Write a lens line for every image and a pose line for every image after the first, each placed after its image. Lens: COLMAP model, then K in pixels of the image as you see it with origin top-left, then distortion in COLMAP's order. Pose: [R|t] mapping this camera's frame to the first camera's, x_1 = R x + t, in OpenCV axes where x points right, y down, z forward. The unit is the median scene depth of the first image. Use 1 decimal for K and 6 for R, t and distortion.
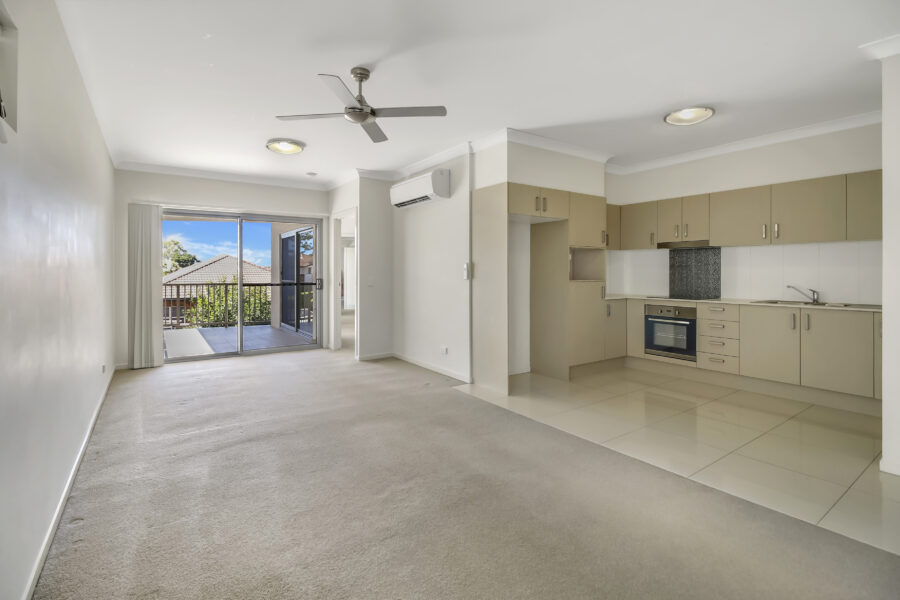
lens RADIAL K [[425.8, 0, 447.2], [0, 425.8, 274.4], [0, 0, 1]] dist [-0.001098, -0.000147]
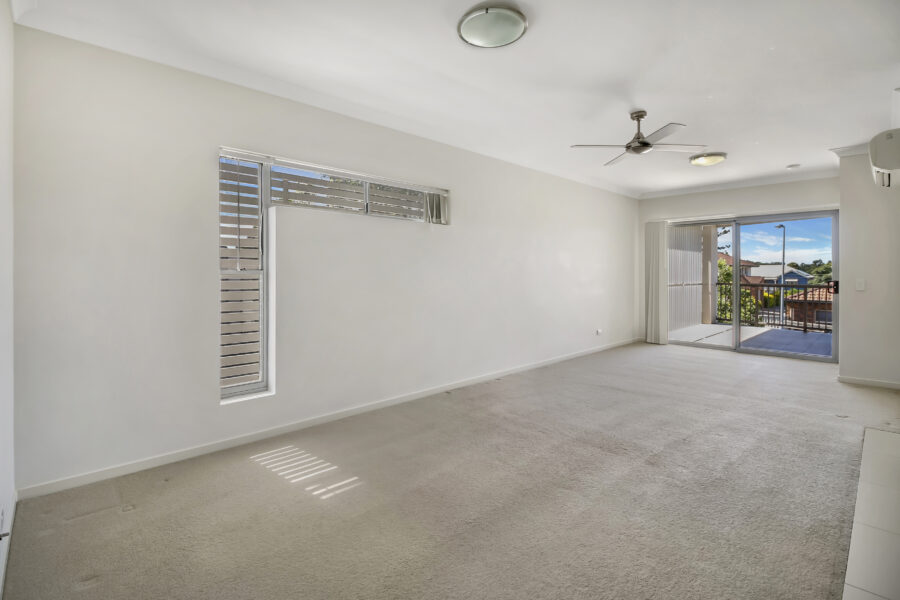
lens RADIAL K [[425.8, 0, 447.2], [0, 425.8, 274.4], [0, 0, 1]] dist [-0.001098, -0.000147]
pose [[0.163658, 0.006943, -0.986493, 0.488184], [-0.011331, 0.999922, 0.005158, 0.001762], [0.986452, 0.010334, 0.163724, 0.121285]]
